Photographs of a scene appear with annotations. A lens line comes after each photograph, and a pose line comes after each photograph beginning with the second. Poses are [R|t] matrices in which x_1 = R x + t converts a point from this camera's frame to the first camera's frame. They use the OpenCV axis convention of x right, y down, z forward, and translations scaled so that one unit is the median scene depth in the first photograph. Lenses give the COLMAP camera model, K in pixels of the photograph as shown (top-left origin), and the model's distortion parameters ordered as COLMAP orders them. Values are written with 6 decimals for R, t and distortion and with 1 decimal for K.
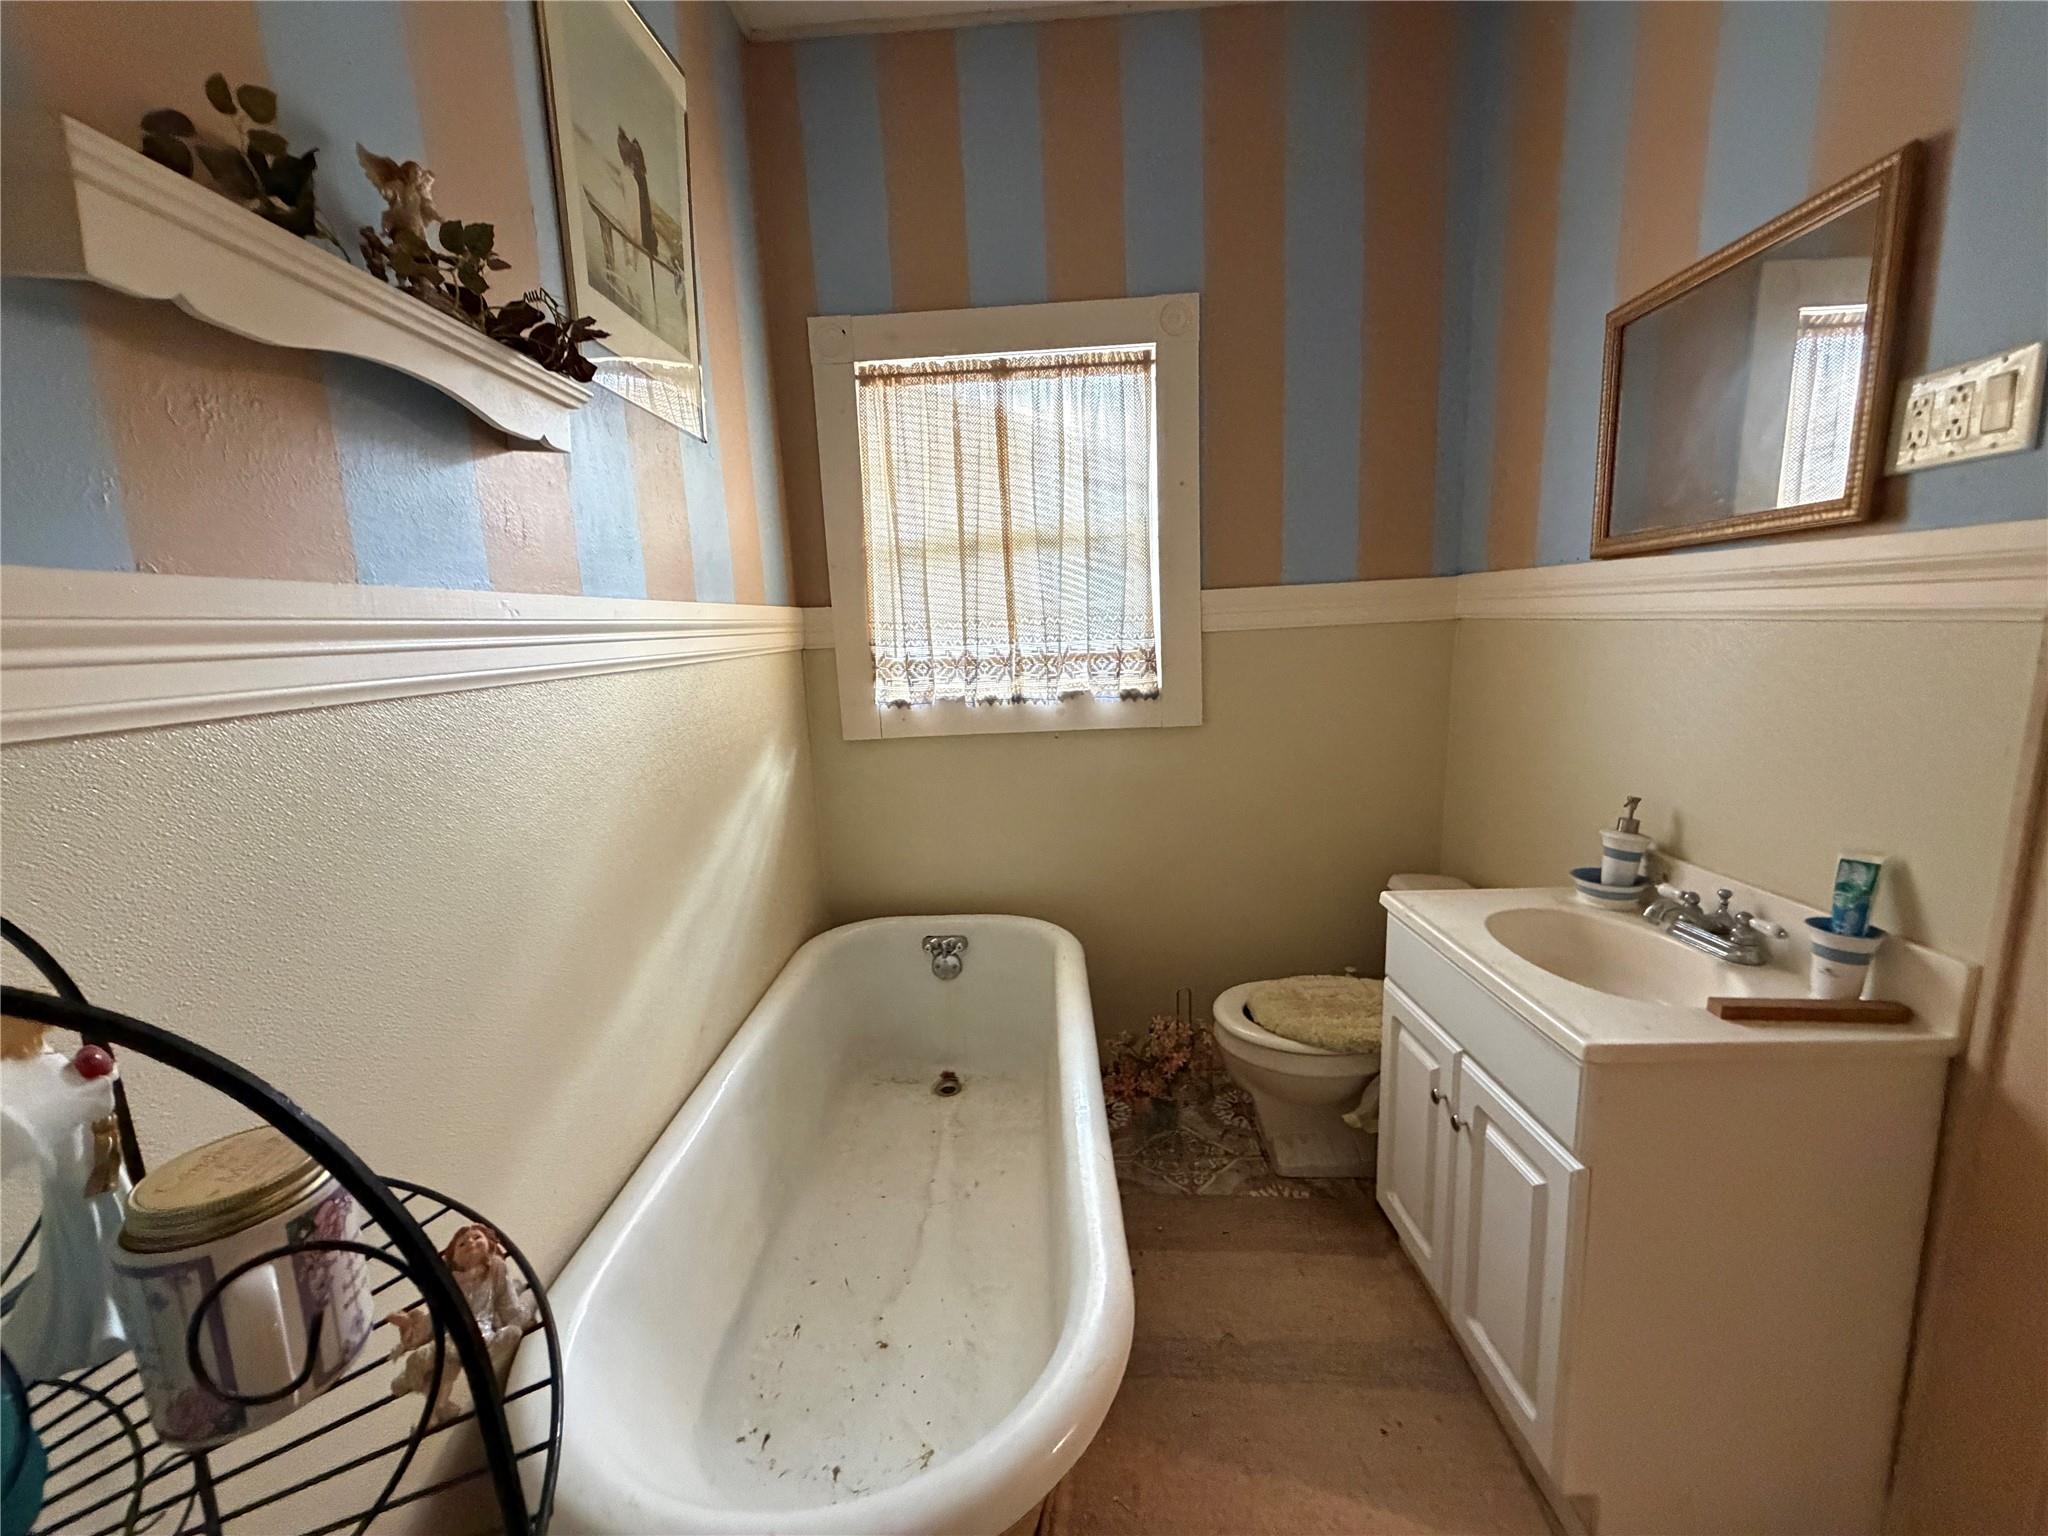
lens RADIAL K [[812.3, 0, 1014.6], [0, 812.3, 764.9], [0, 0, 1]] dist [-0.000943, 0.001140]
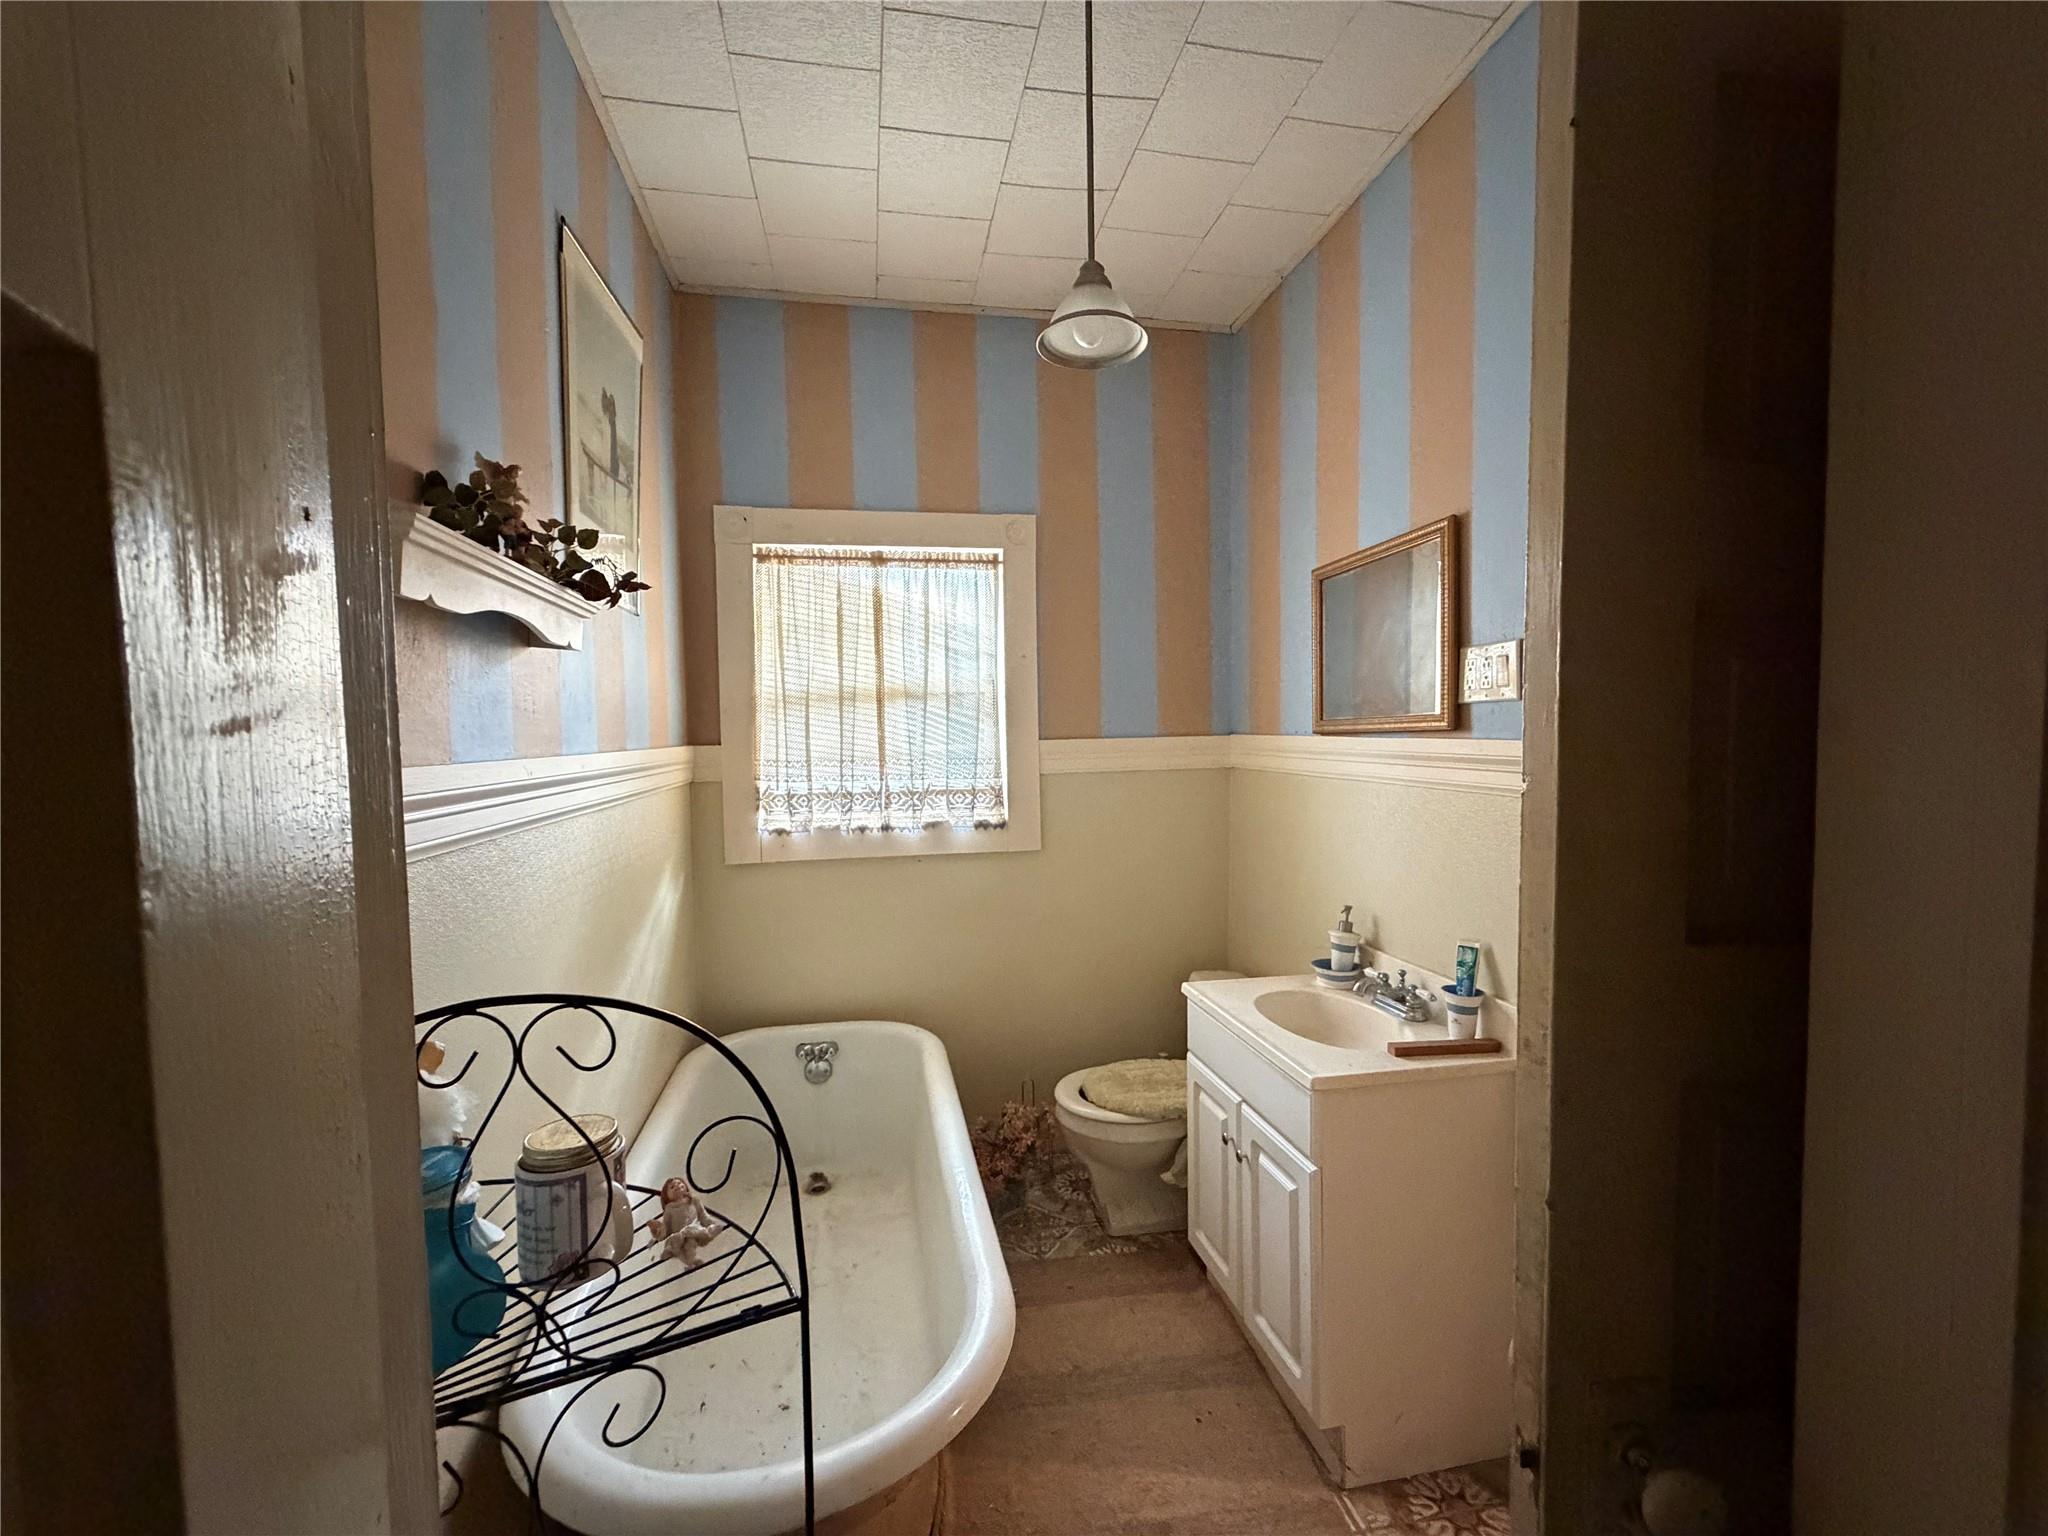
lens RADIAL K [[812.3, 0, 1015.2], [0, 812.3, 770.7], [0, 0, 1]] dist [-0.000943, 0.001140]
pose [[0.976602, 0.018716, 0.214238, -0.095524], [0.009441, 0.991514, -0.129656, -0.014008], [-0.214847, 0.128645, 0.968138, -0.247468]]
